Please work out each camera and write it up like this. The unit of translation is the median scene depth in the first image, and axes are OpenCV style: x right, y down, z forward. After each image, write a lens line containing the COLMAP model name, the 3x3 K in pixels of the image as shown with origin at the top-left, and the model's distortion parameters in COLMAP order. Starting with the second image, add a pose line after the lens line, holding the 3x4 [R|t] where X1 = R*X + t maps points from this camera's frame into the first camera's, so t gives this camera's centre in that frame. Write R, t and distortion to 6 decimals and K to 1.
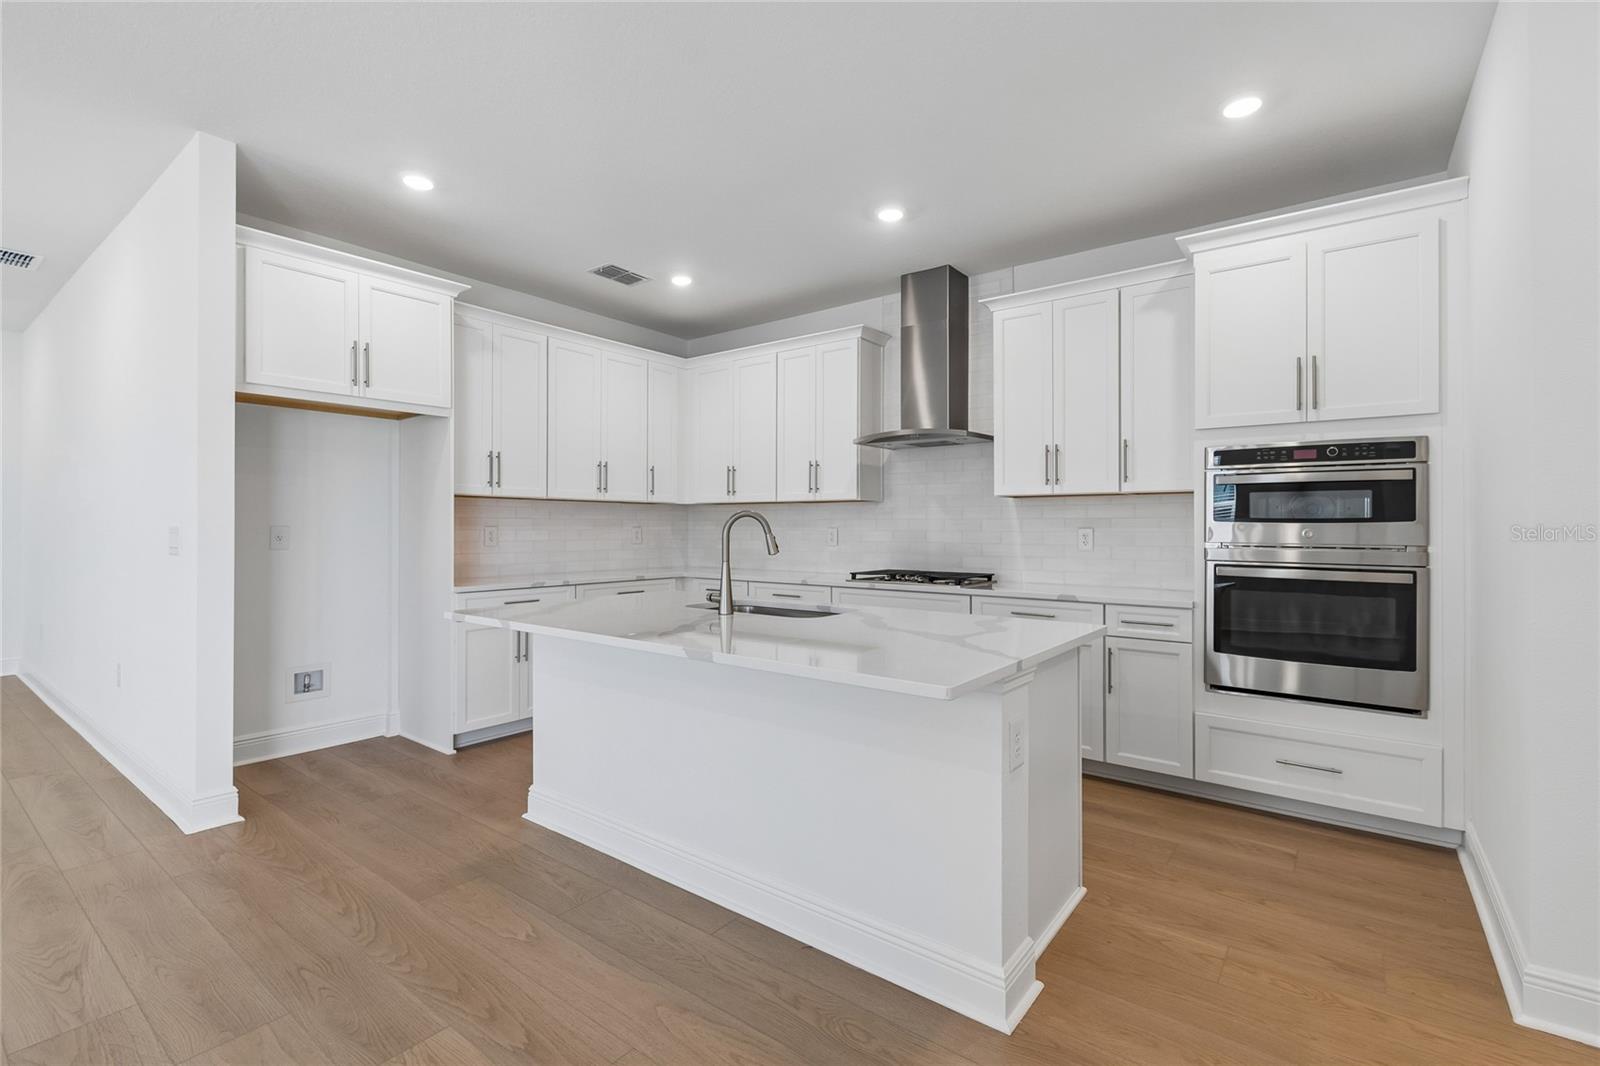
lens RADIAL K [[719.5, 0, 799.2], [0, 719.5, 531.7], [0, 0, 1]] dist [0.002687, -0.001849]
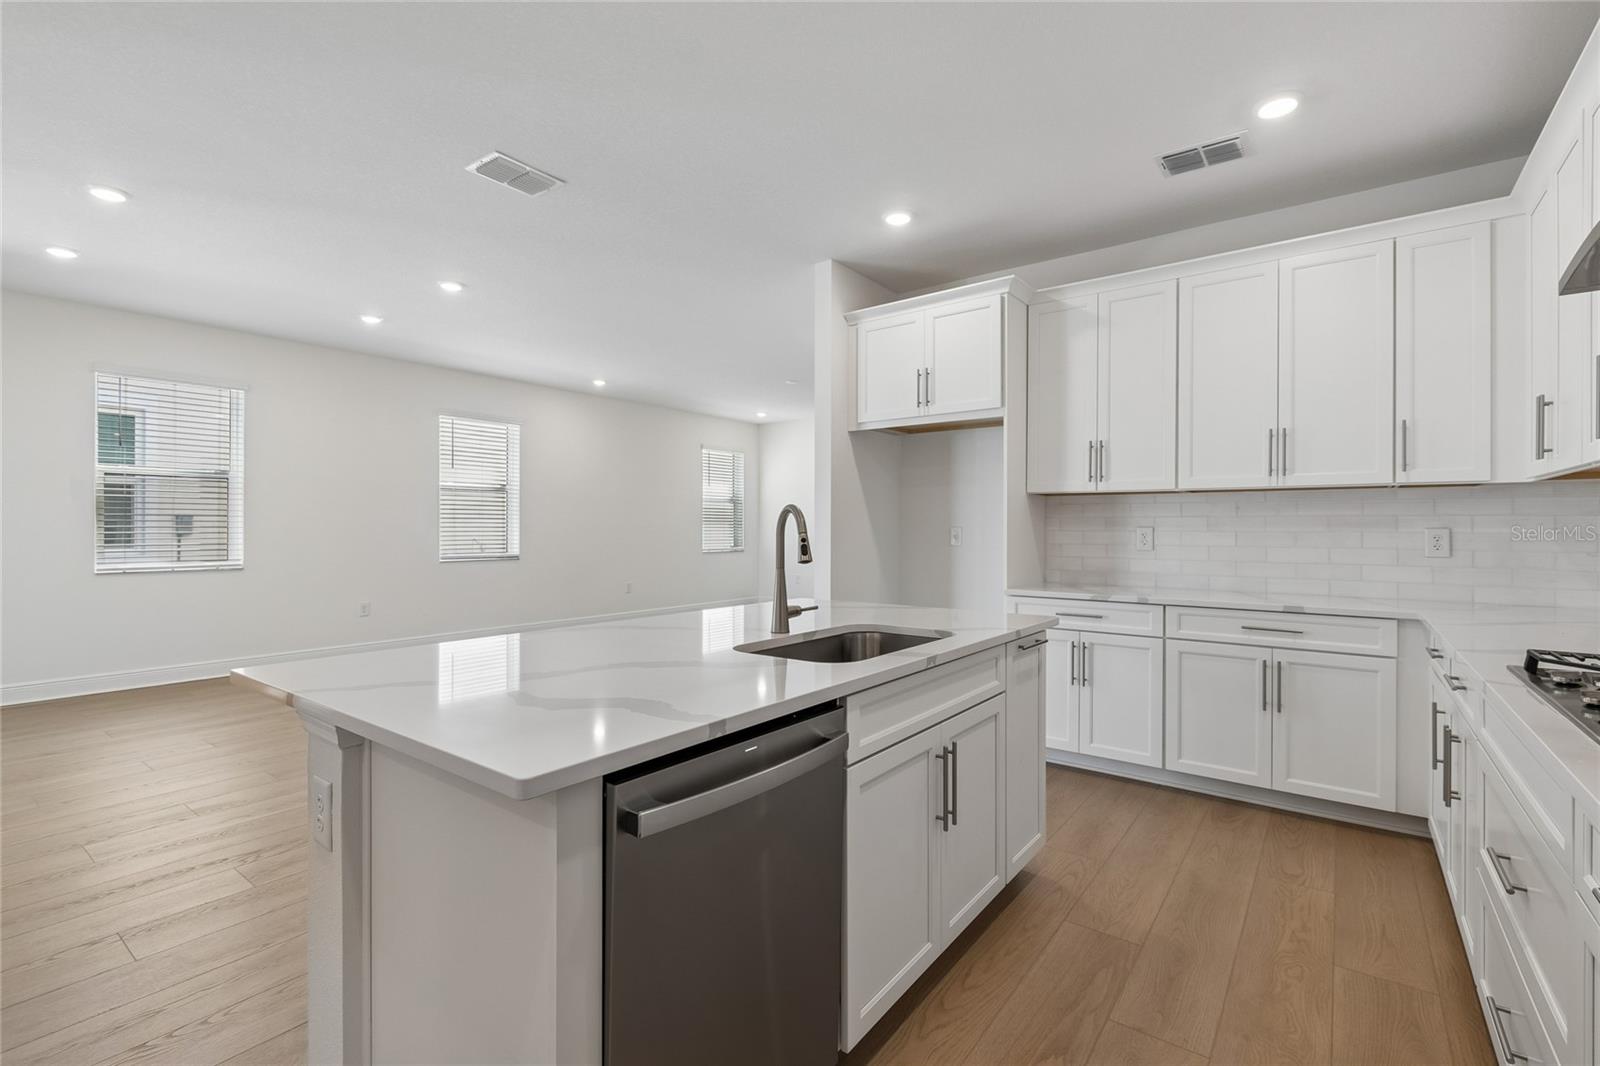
lens RADIAL K [[719.5, 0, 793.1], [0, 719.5, 530.1], [0, 0, 1]] dist [0.002687, -0.001849]
pose [[-0.000583, 0.002050, -0.999998, 0.473009], [-0.008547, 0.999961, 0.002055, -0.001826], [0.999963, 0.008549, -0.000566, 0.673752]]
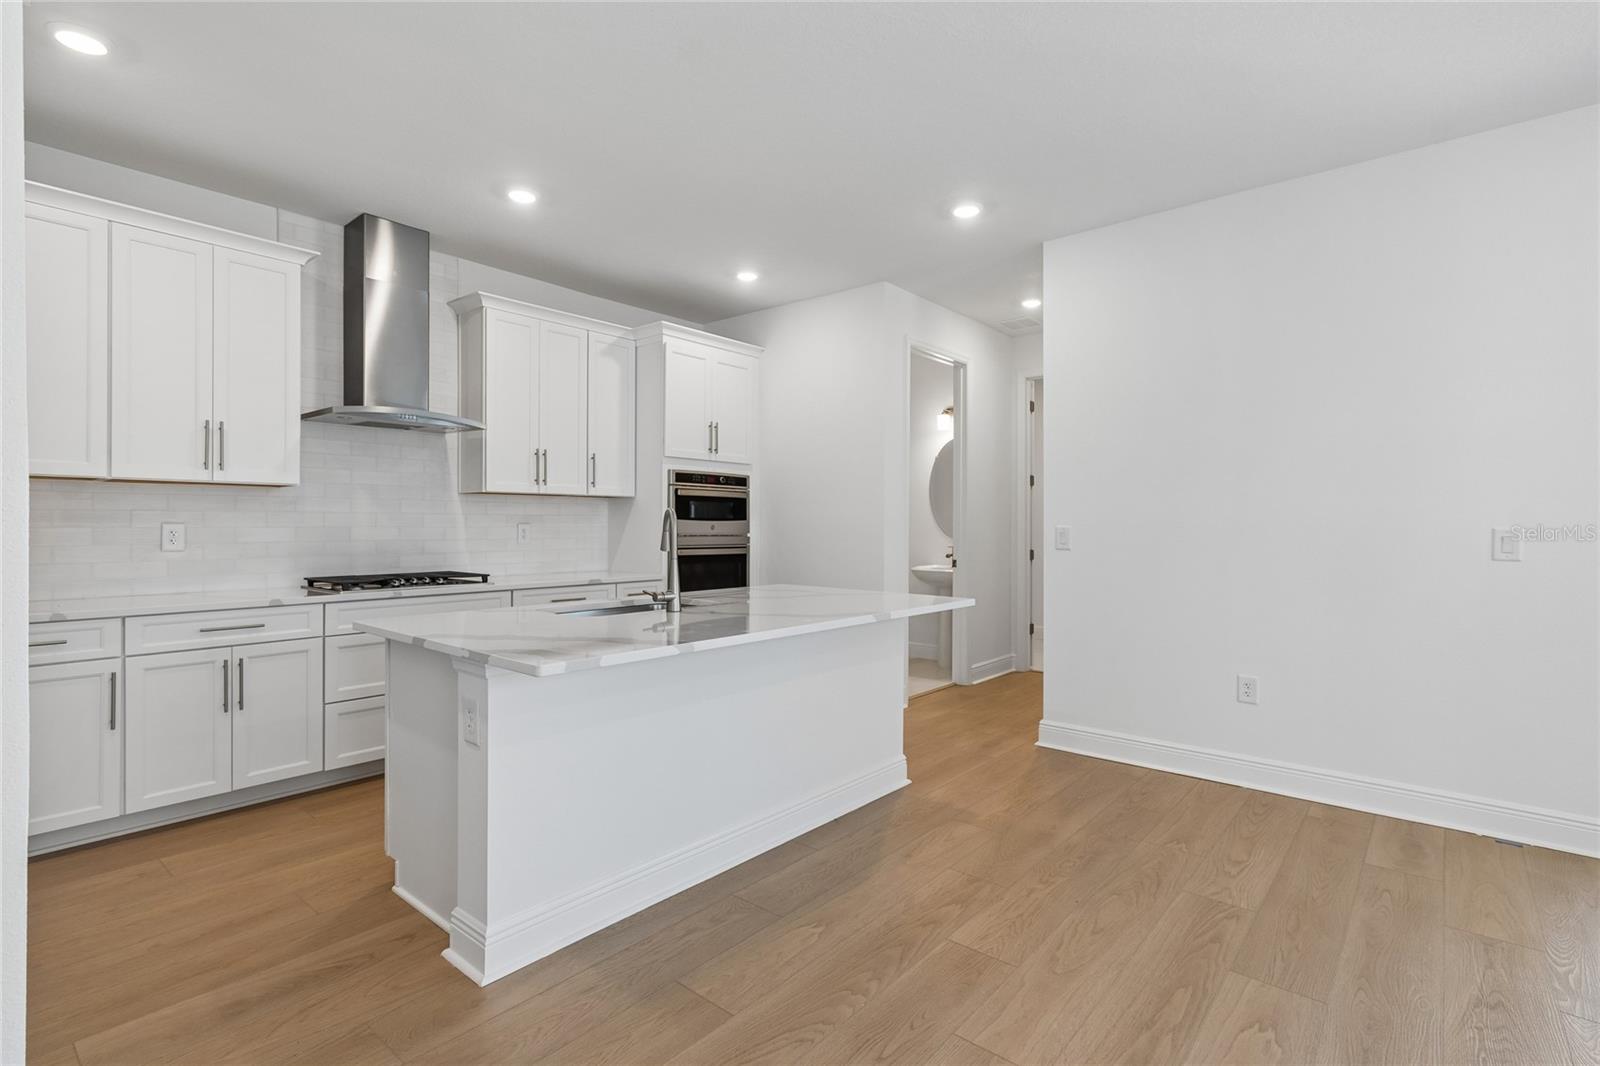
lens RADIAL K [[760.6, 0, 803.9], [0, 760.6, 530.8], [0, 0, 1]] dist [0.003179, 0.000161]
pose [[0.046099, -0.010993, 0.998876, -0.765757], [0.001989, 0.999938, 0.010913, -0.005915], [-0.998935, 0.001484, 0.046118, 0.511278]]
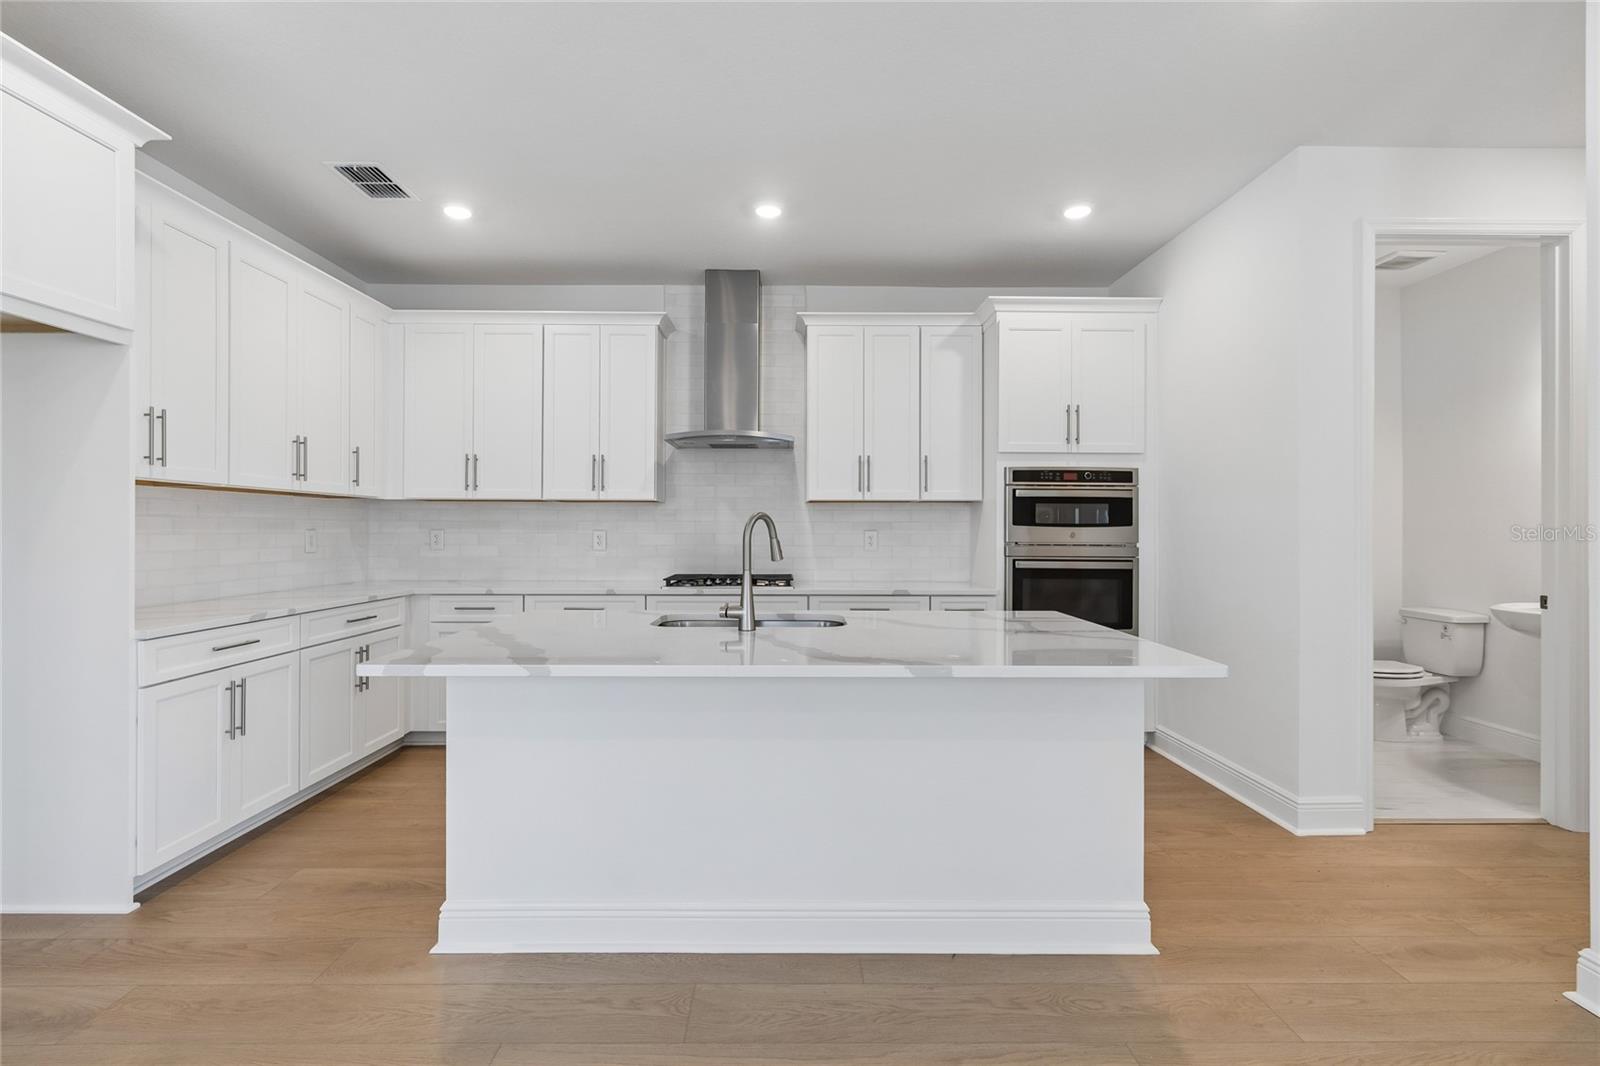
lens RADIAL K [[719.5, 0, 793.6], [0, 719.5, 533.7], [0, 0, 1]] dist [0.002687, -0.001849]
pose [[0.788846, -0.003344, 0.614582, -0.394925], [0.002813, 0.999994, 0.001831, -0.002842], [-0.614585, 0.000285, 0.788851, 0.182079]]
